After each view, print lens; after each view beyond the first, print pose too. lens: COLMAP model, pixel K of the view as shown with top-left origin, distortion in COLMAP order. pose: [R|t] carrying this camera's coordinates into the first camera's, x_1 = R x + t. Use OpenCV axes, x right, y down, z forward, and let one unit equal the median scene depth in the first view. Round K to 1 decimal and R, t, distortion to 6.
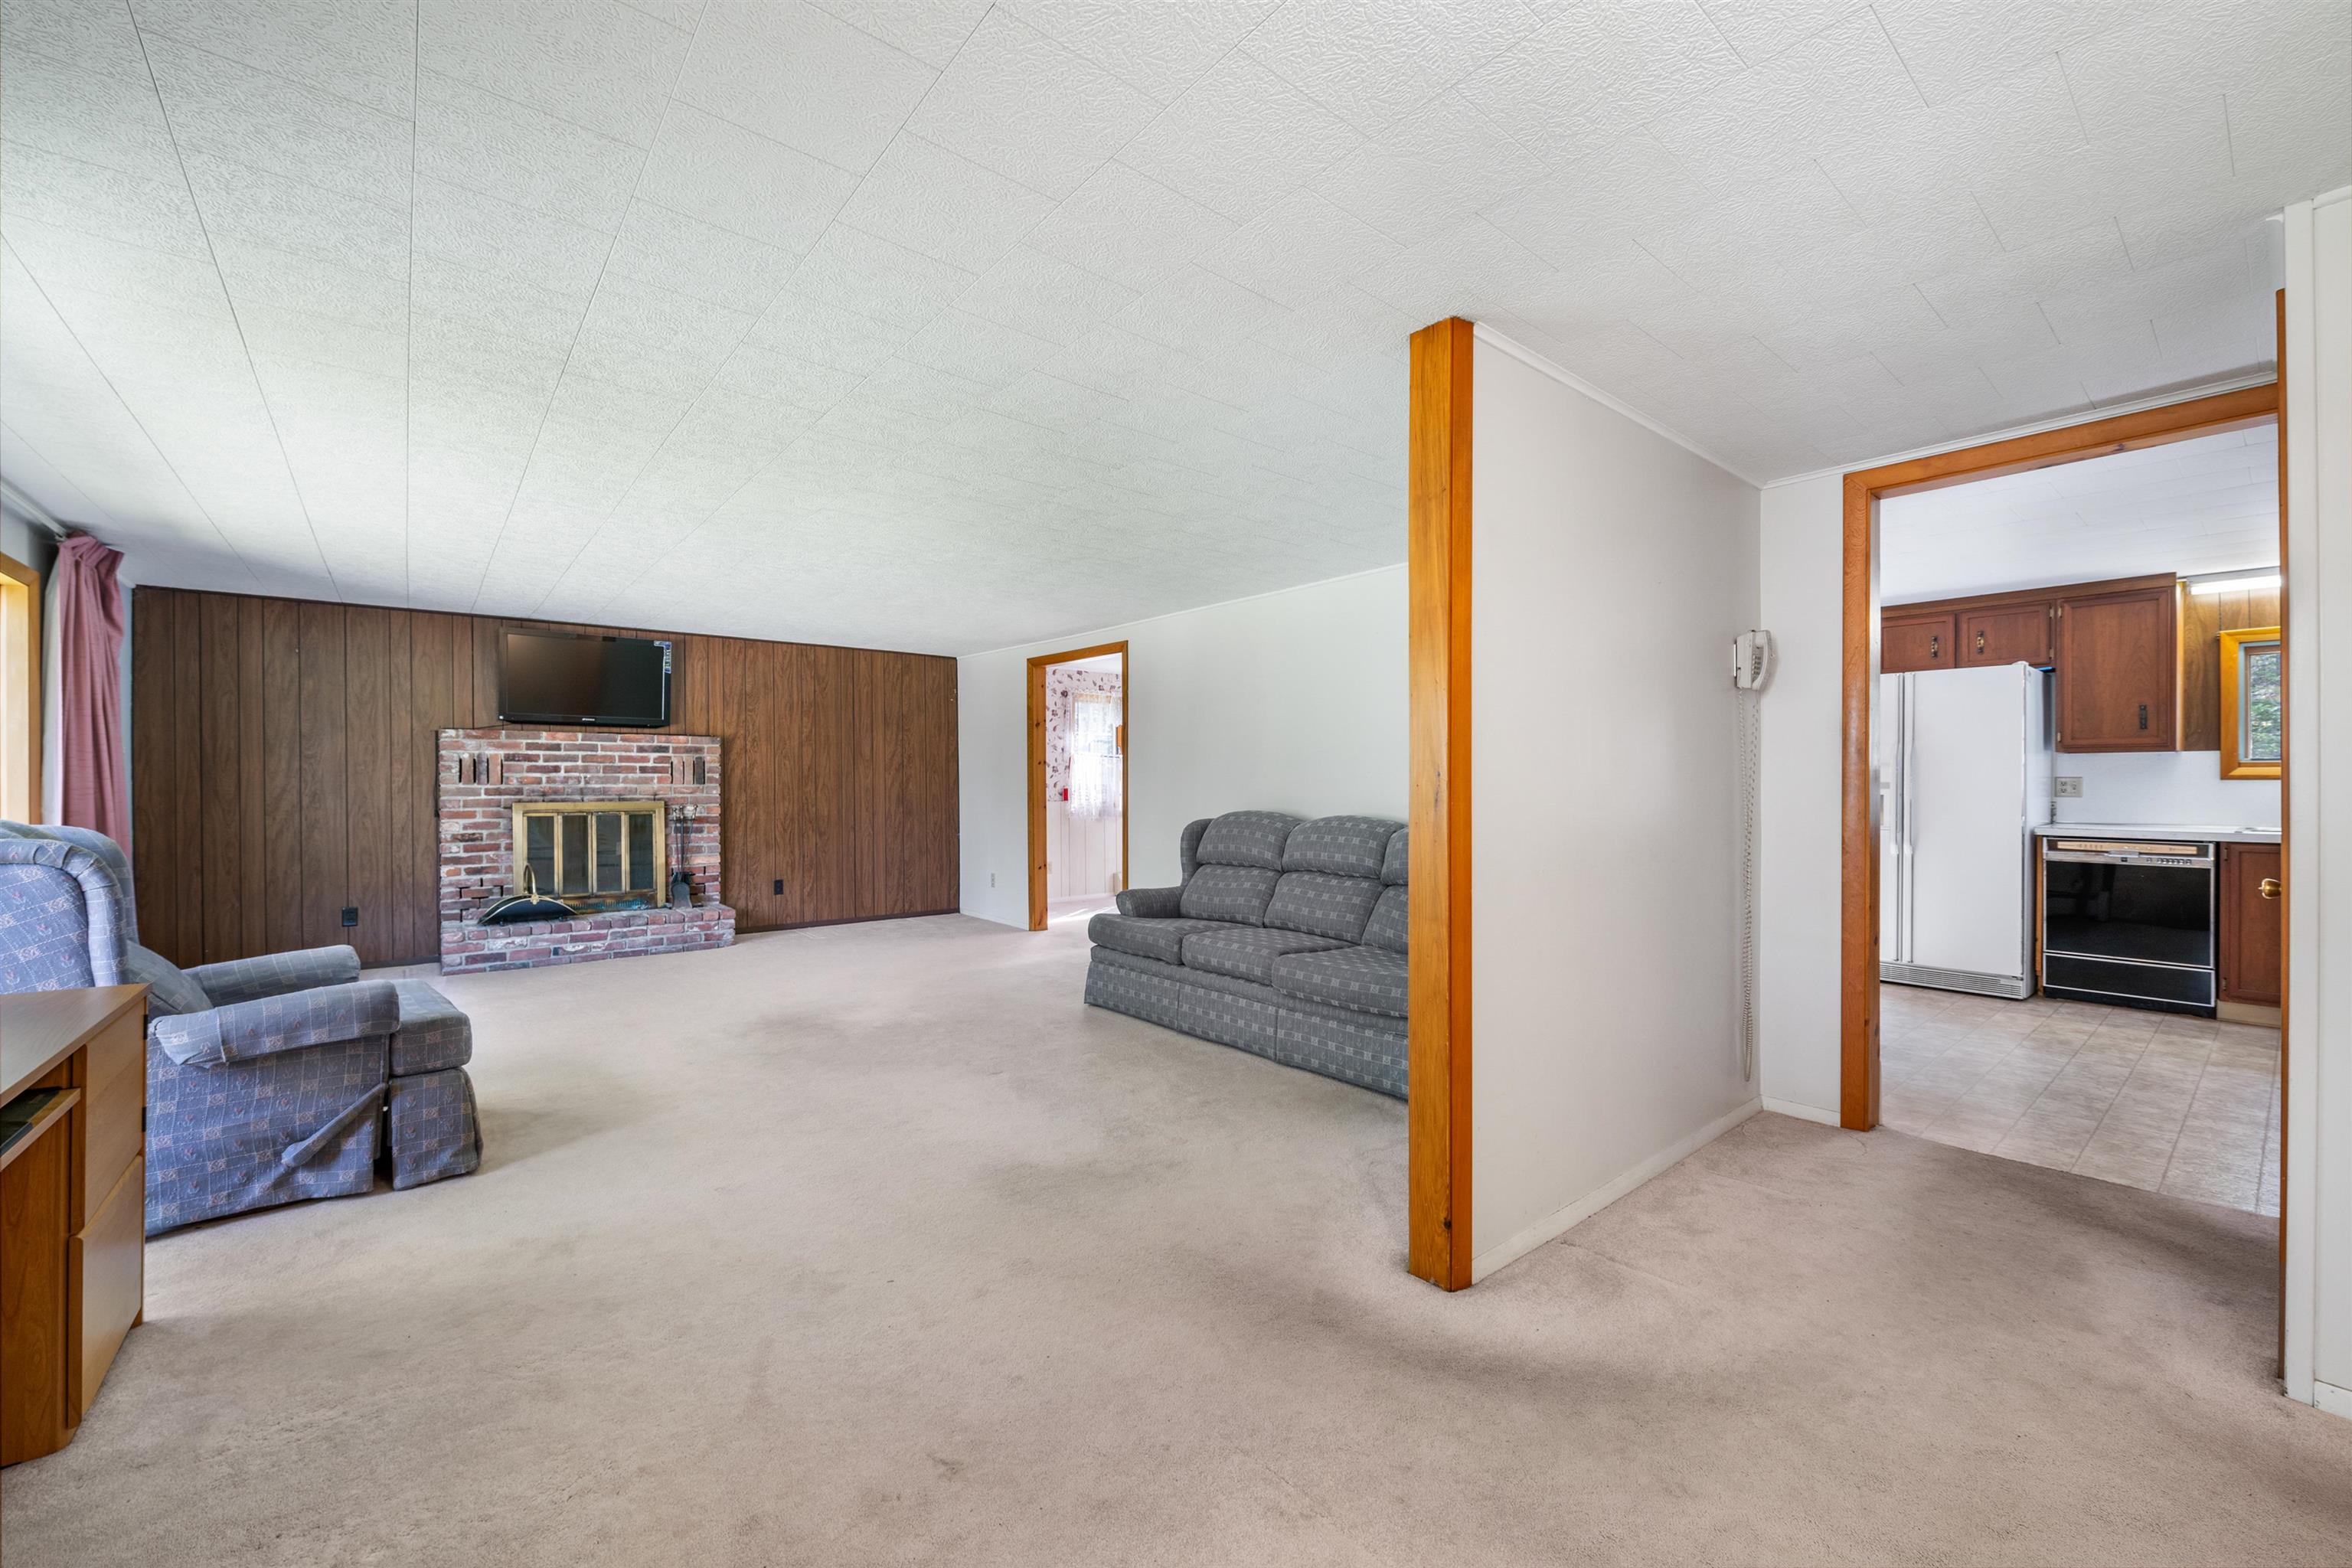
lens RADIAL K [[941.6, 0, 1172.4], [0, 941.6, 783.0], [0, 0, 1]] dist [-0.001217, -0.000122]
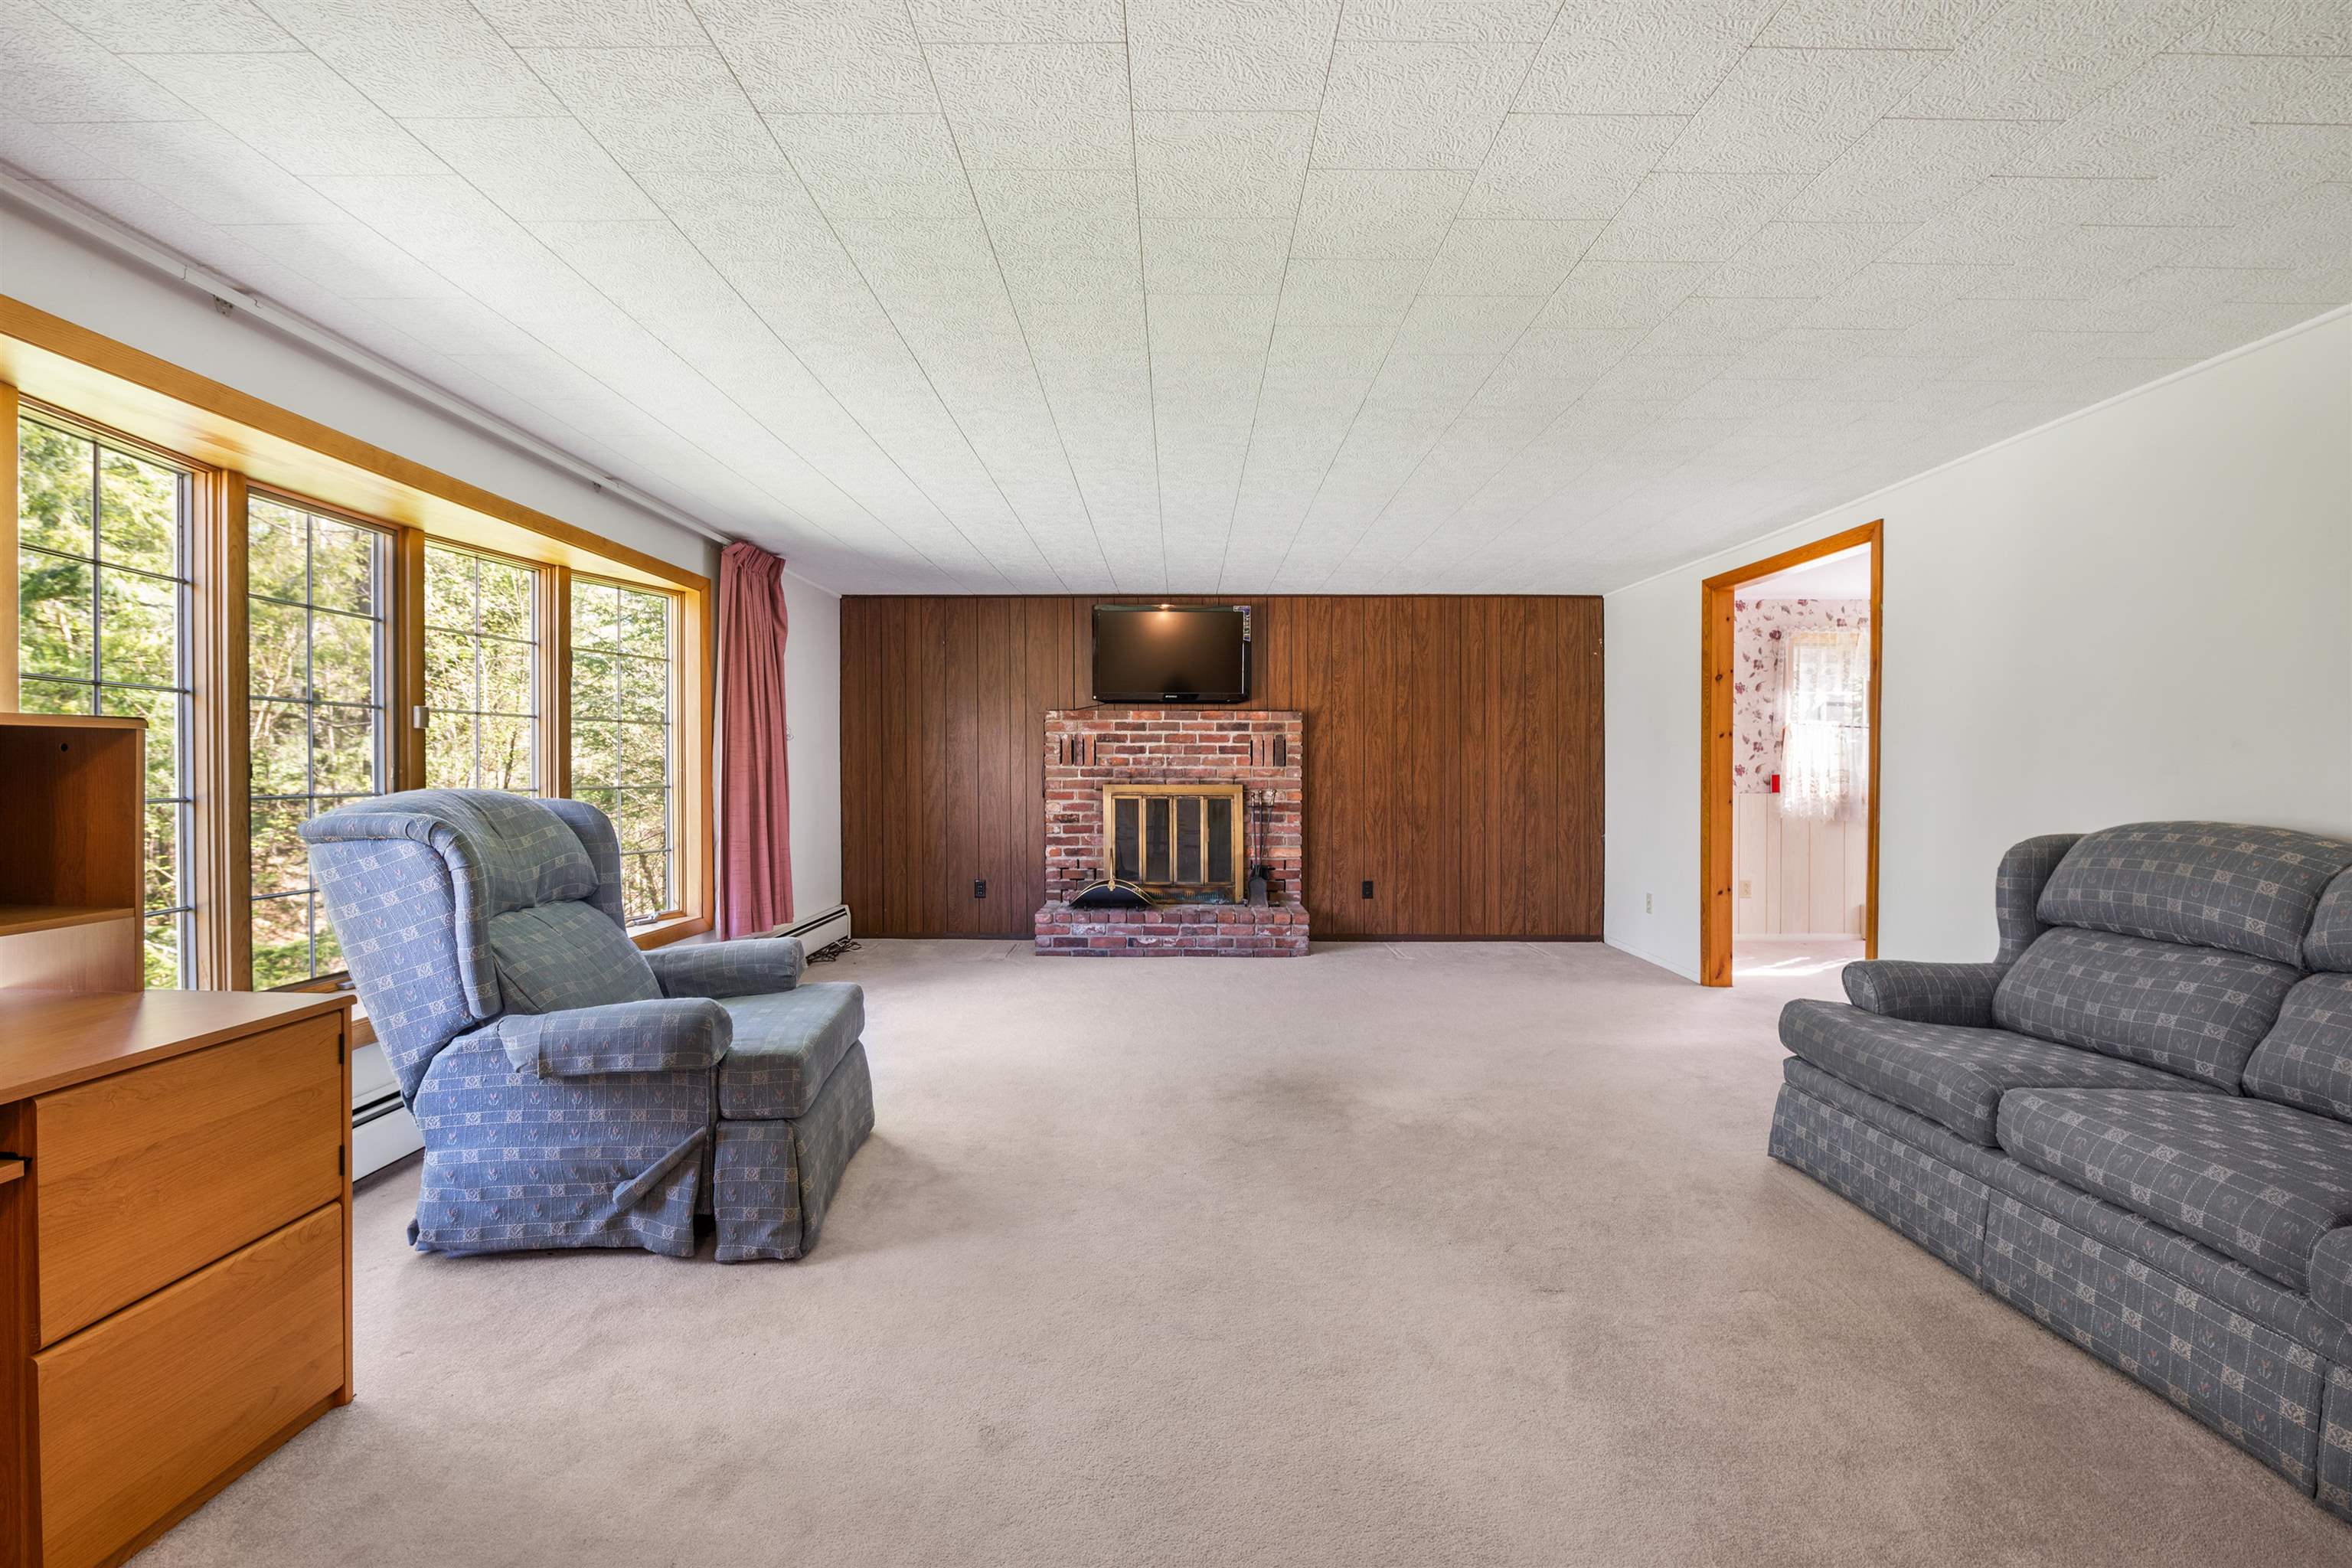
lens RADIAL K [[978.0, 0, 1170.3], [0, 978.0, 784.0], [0, 0, 1]] dist [-0.004251, -0.002991]
pose [[0.769486, 0.012794, -0.638535, 0.000119], [-0.003453, 0.999868, 0.015873, 0.004432], [0.638654, -0.010010, 0.769429, 0.273003]]
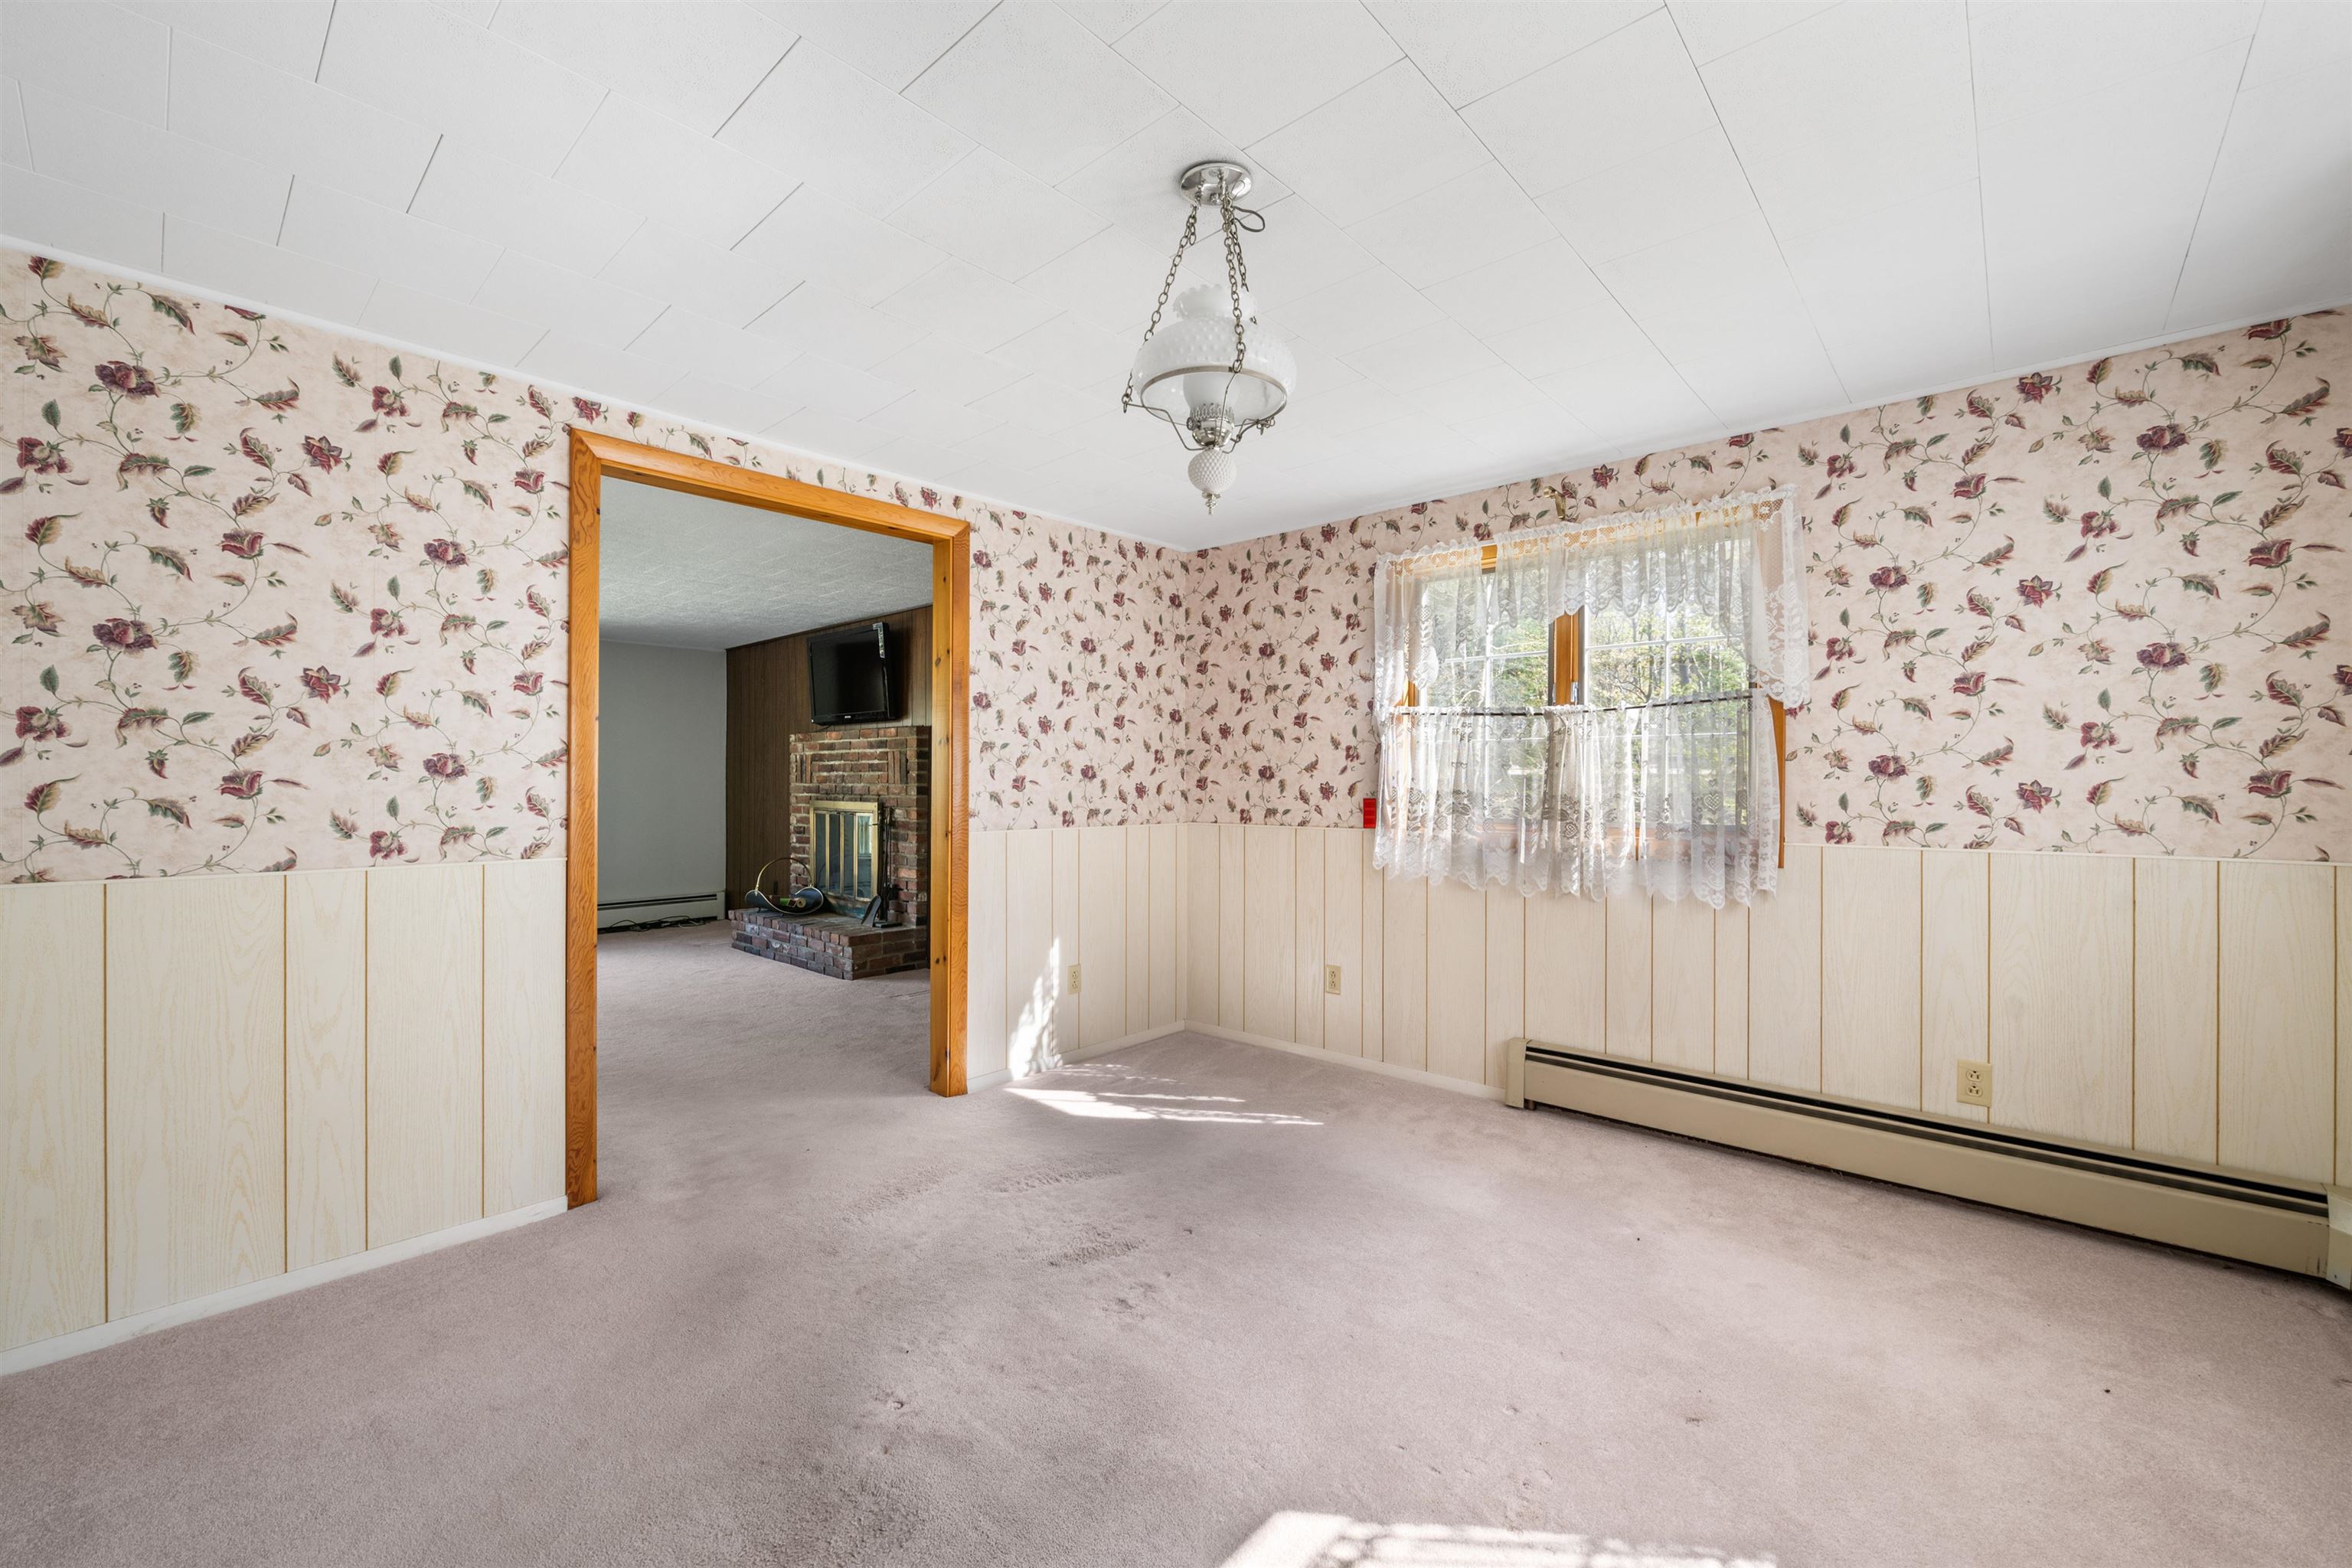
lens RADIAL K [[946.4, 0, 1168.2], [0, 946.4, 789.9], [0, 0, 1]] dist [0.000580, -0.000048]
pose [[0.139230, 0.007558, -0.990231, 0.436293], [-0.005462, 0.999962, 0.006864, -0.000333], [0.990245, 0.004453, 0.139266, 1.296051]]
